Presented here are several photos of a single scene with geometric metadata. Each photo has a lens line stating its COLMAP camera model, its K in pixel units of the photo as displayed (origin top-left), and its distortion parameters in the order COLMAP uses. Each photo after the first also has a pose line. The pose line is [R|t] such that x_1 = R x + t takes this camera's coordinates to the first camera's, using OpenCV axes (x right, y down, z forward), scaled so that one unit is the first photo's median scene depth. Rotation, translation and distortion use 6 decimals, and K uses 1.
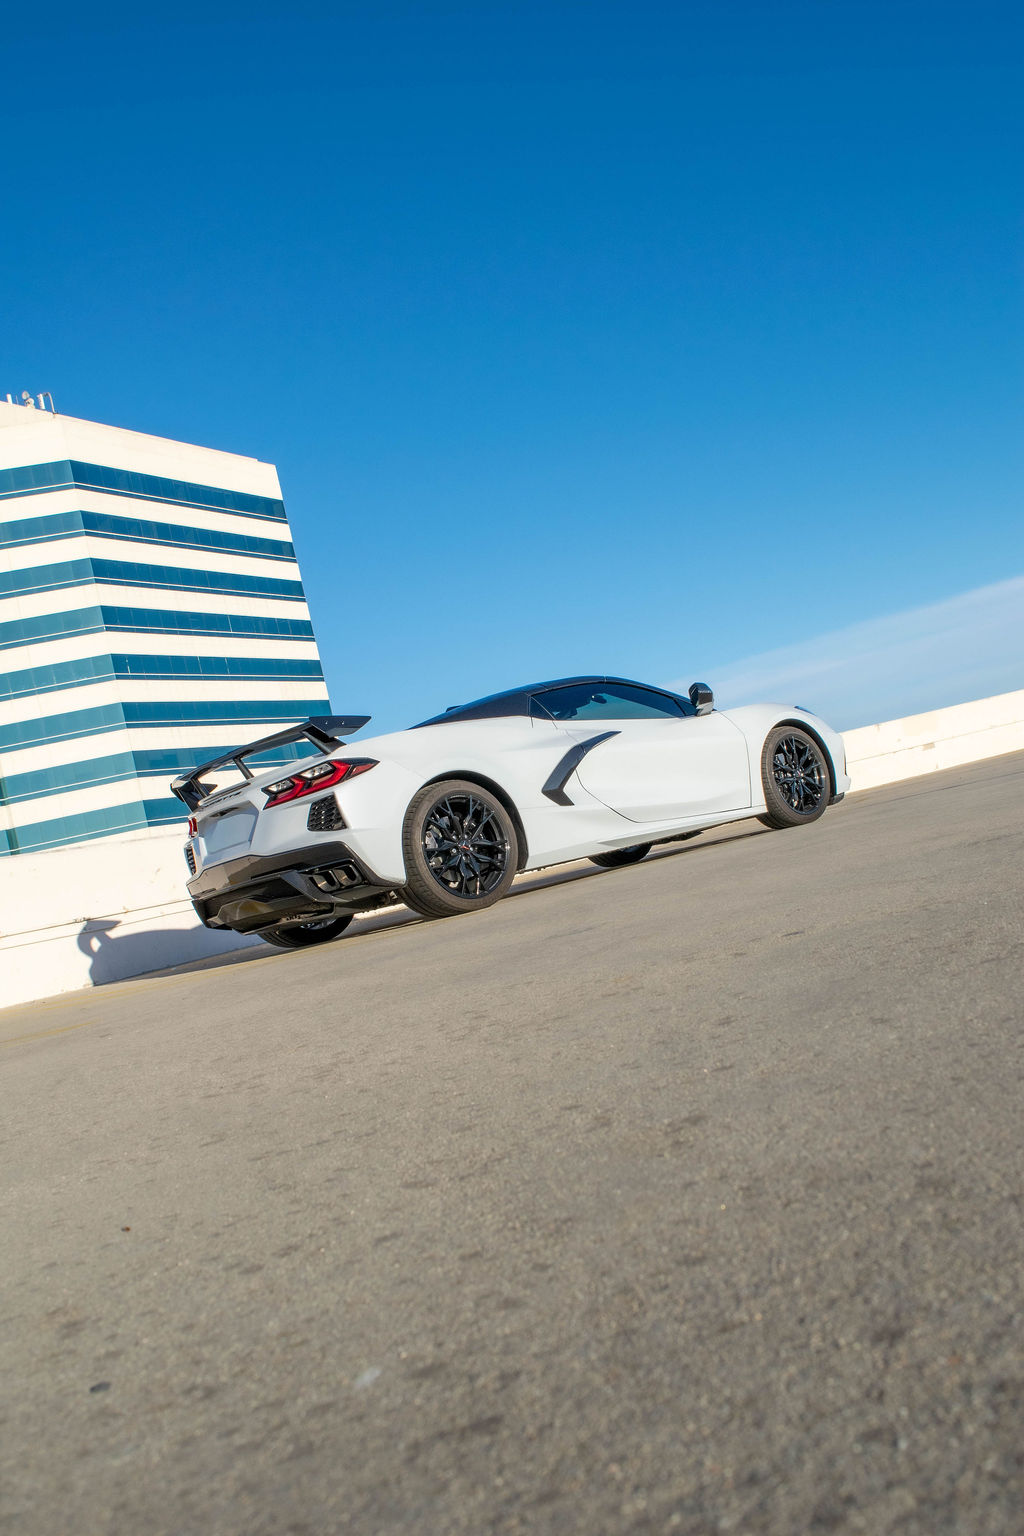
lens RADIAL K [[1363.3, 0, 511.1], [0, 1363.3, 771.9], [0, 0, 1]] dist [-0.009752, -0.002547]
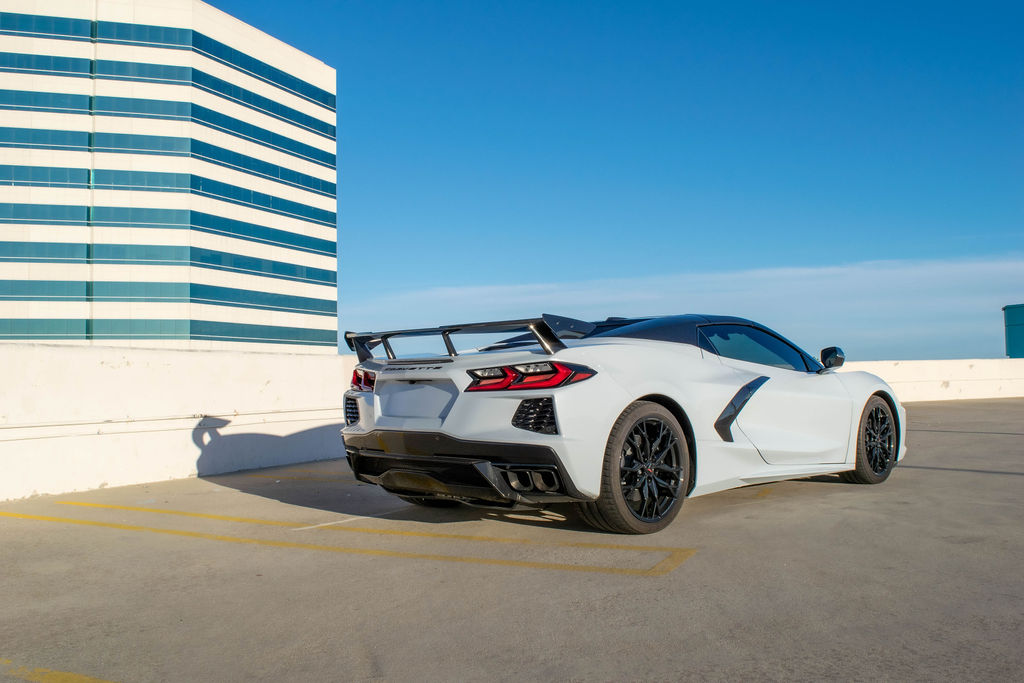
lens RADIAL K [[933.1, 0, 512.5], [0, 933.1, 339.9], [0, 0, 1]] dist [-0.023376, 0.000000]
pose [[0.971354, 0.221656, 0.085669, -0.207586], [-0.223032, 0.974788, 0.006710, -0.020340], [-0.082022, -0.025624, 0.996301, 0.314260]]
